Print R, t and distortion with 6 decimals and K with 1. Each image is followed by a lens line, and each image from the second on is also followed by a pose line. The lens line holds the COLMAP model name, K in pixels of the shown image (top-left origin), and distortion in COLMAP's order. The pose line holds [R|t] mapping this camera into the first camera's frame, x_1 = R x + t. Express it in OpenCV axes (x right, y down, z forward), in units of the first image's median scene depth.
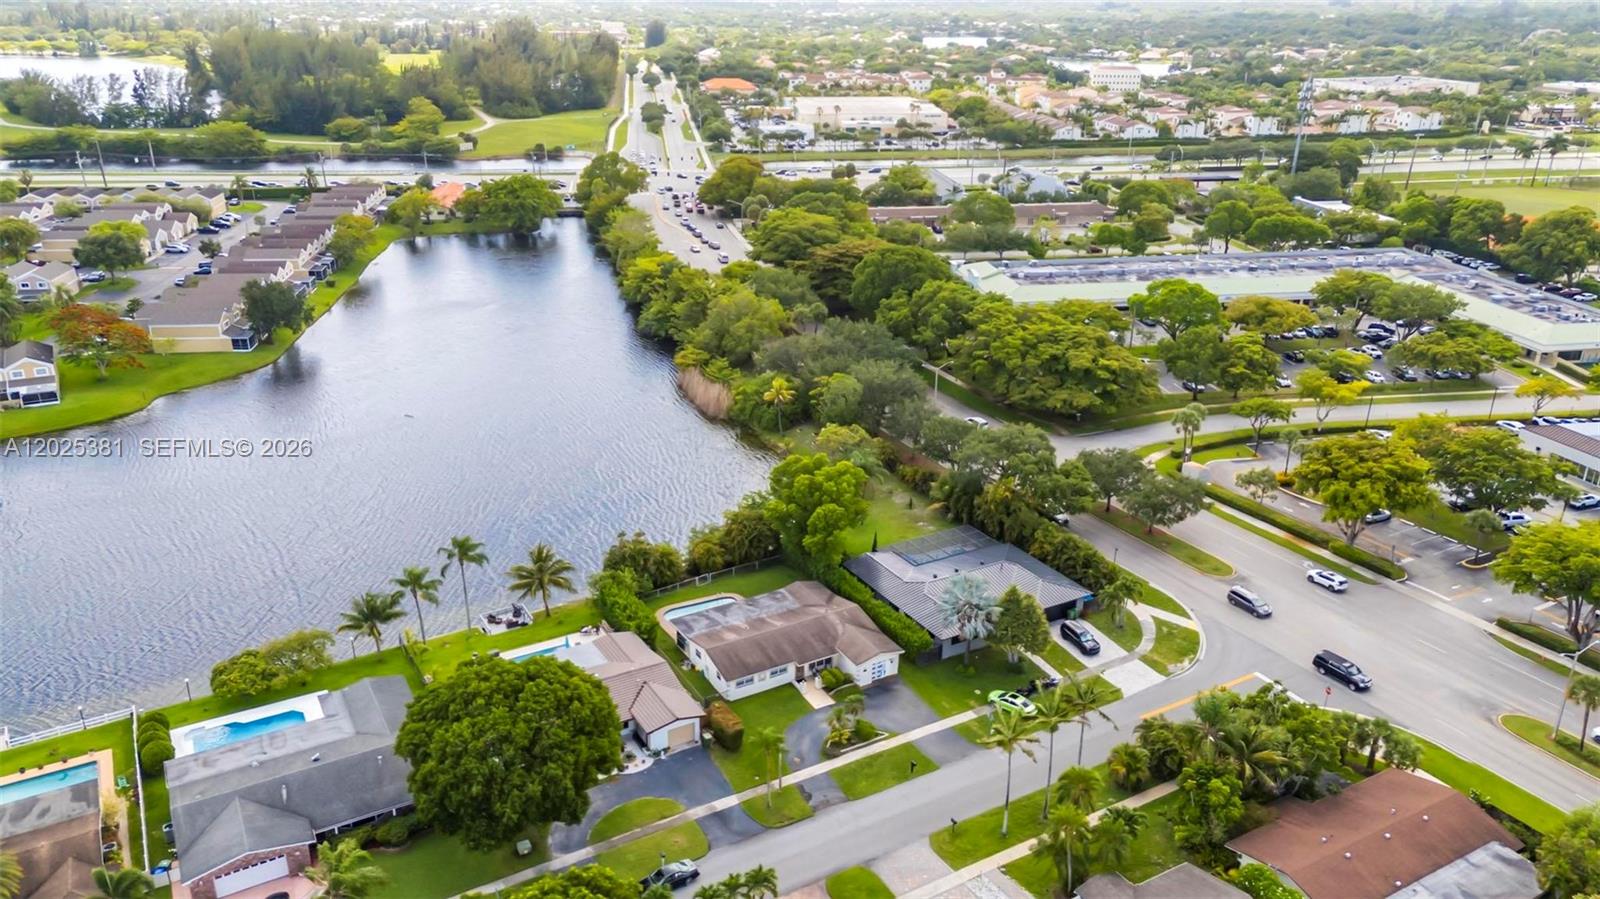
lens RADIAL K [[1193.2, 0, 800.0], [0, 1193.2, 449.5], [0, 0, 1]] dist [0.057989, -0.000067]
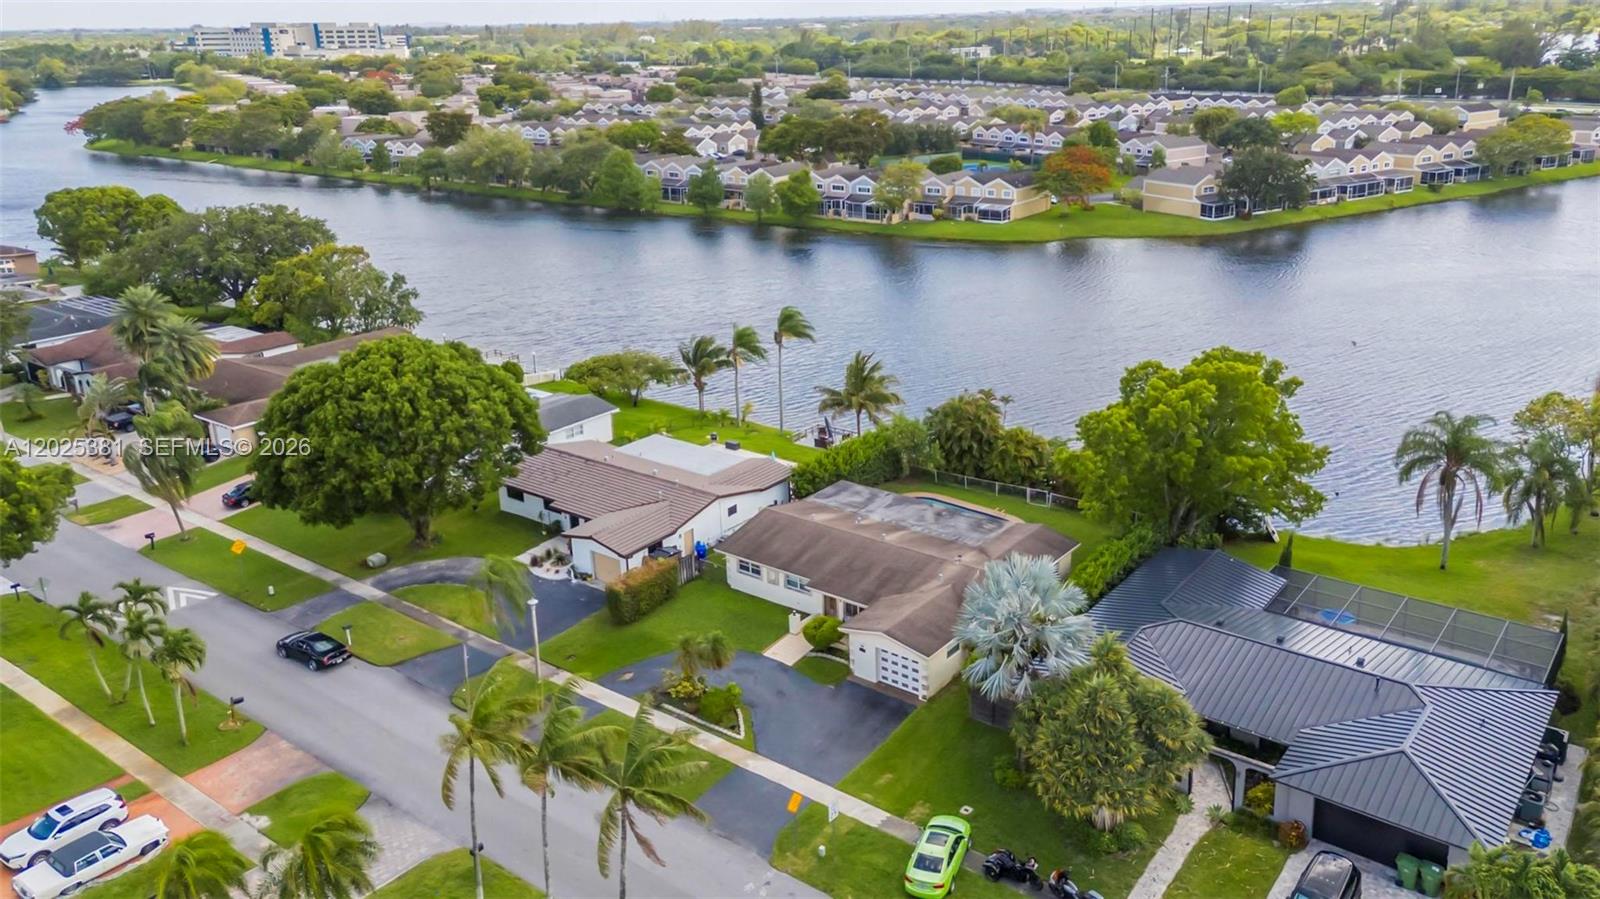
lens RADIAL K [[1206.5, 0, 800.6], [0, 1206.5, 391.1], [0, 0, 1]] dist [0.058683, -0.003720]
pose [[0.363274, 0.250822, -0.897285, 0.495927], [-0.306533, 0.941639, 0.139118, 0.010123], [0.879812, 0.224510, 0.418958, 0.719091]]
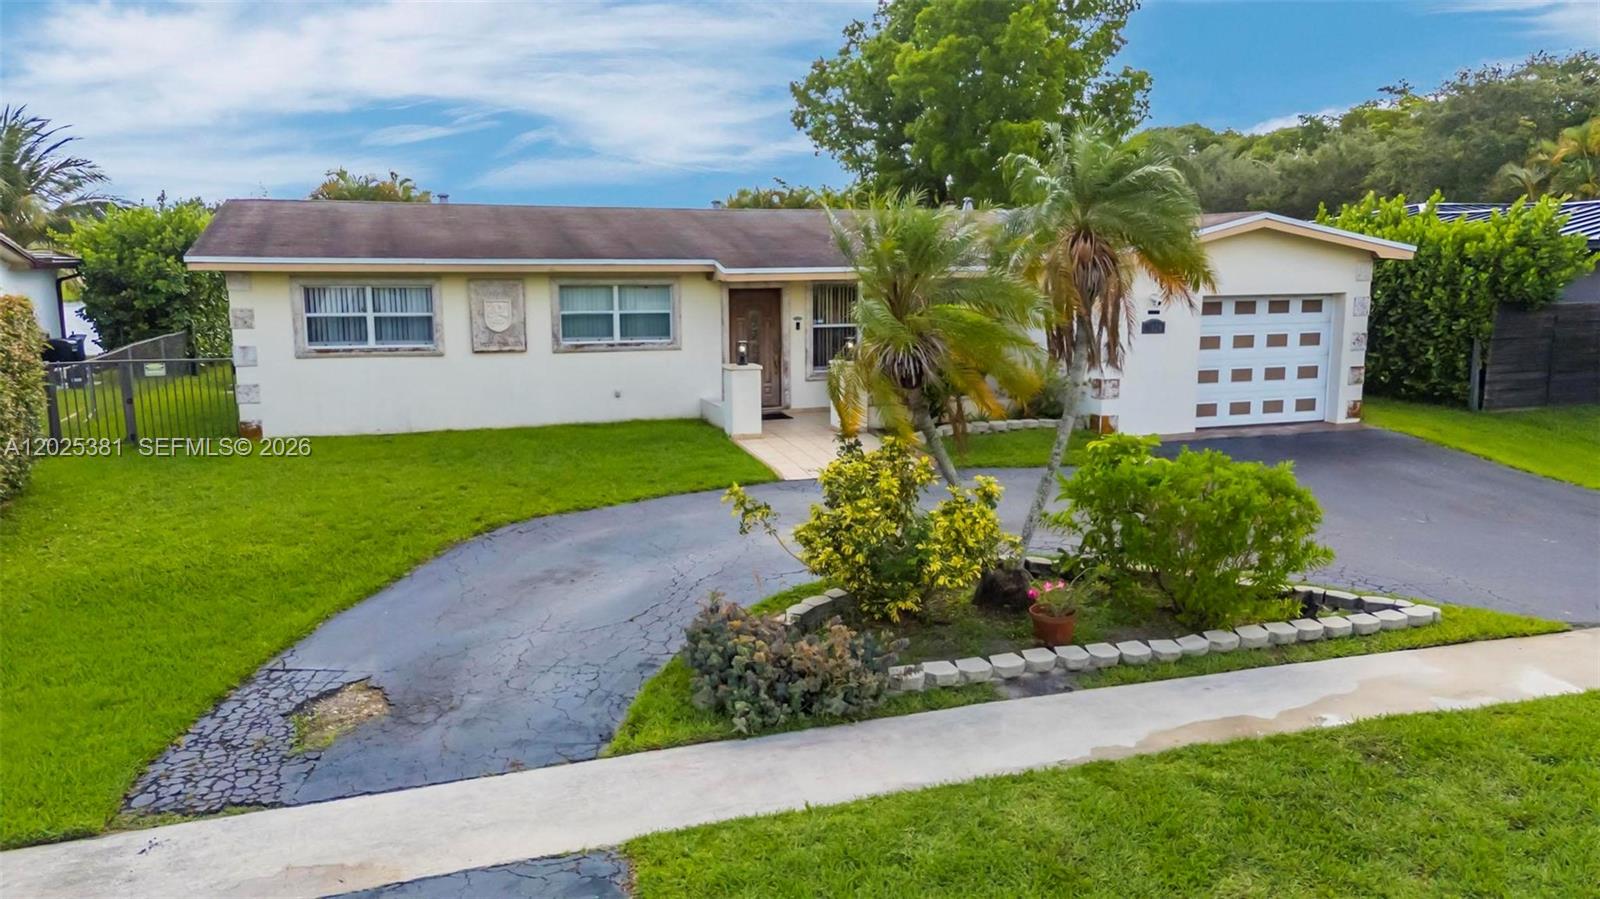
lens RADIAL K [[1172.4, 0, 804.7], [0, 1172.4, 475.4], [0, 0, 1]] dist [0.059760, 0.001185]
pose [[0.980396, 0.022430, -0.195755, 0.039897], [-0.060885, 0.979365, -0.192713, 0.234705], [0.187393, 0.200853, 0.961531, 0.843578]]
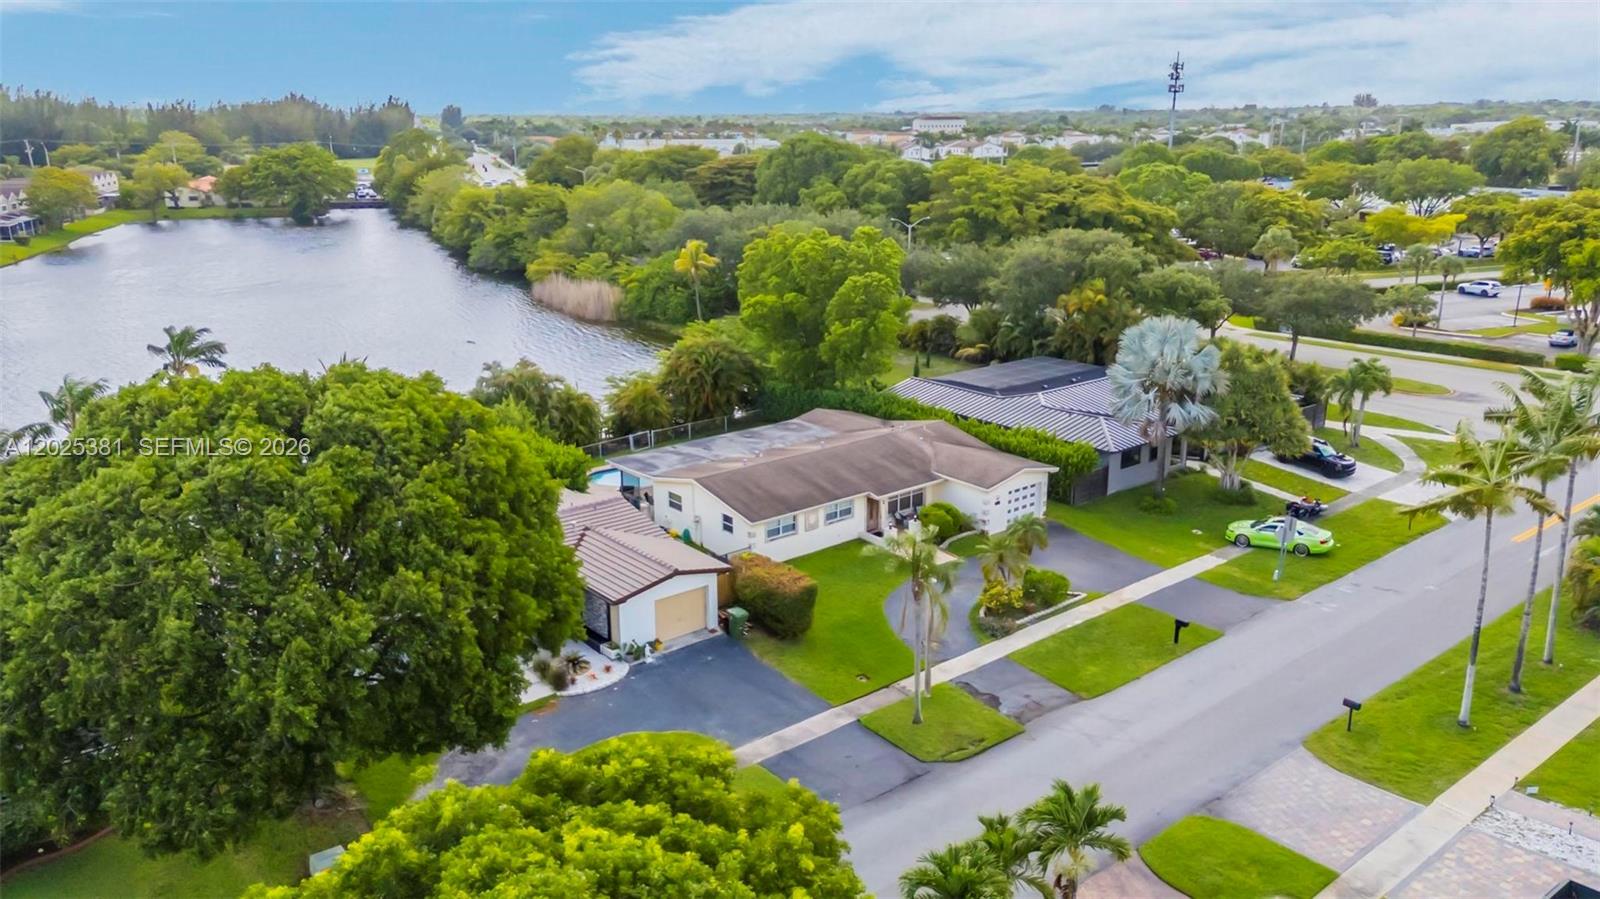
lens RADIAL K [[1206.5, 0, 800.6], [0, 1206.5, 391.1], [0, 0, 1]] dist [0.058683, -0.003720]
pose [[0.985806, -0.049225, 0.160511, -0.114433], [0.072367, 0.987263, -0.141684, 0.204723], [-0.151492, 0.151289, 0.976812, 0.480143]]
